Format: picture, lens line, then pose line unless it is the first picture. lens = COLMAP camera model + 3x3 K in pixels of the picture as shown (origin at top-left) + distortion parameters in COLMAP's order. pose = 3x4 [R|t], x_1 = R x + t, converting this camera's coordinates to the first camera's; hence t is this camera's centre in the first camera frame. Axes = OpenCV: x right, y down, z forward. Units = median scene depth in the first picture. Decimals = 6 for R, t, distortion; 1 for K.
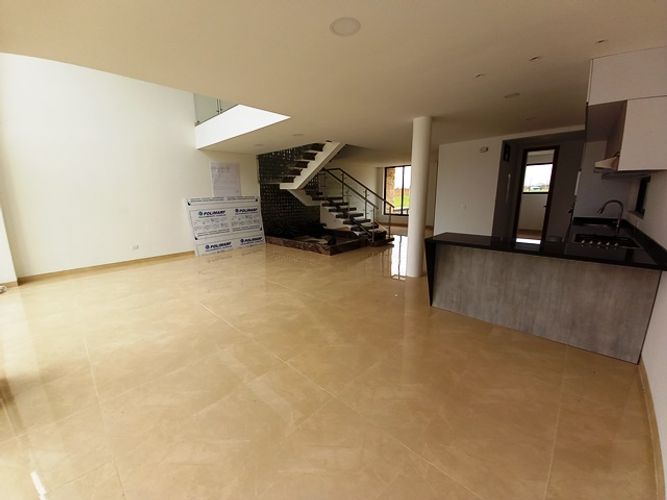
lens RADIAL K [[261.3, 0, 331.5], [0, 261.3, 245.7], [0, 0, 1]] dist [0.001705, -0.006079]
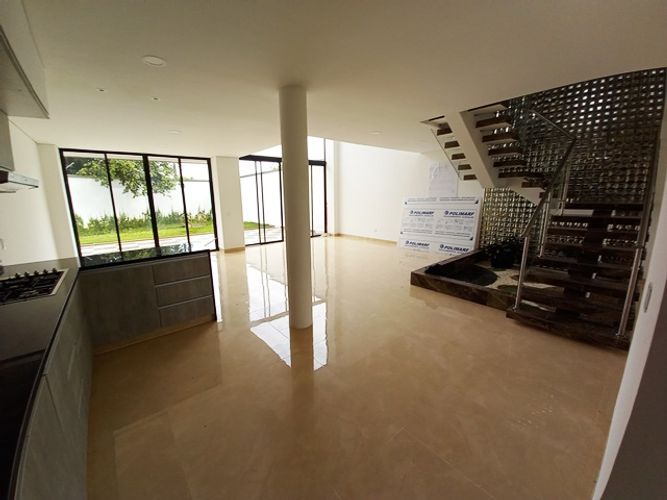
lens RADIAL K [[261.3, 0, 331.5], [0, 261.3, 245.7], [0, 0, 1]] dist [0.001705, -0.006079]
pose [[-0.111078, 0.201599, -0.973149, 0.604835], [-0.176815, 0.959577, 0.218969, -0.157265], [0.977956, 0.196391, -0.070942, 0.718293]]
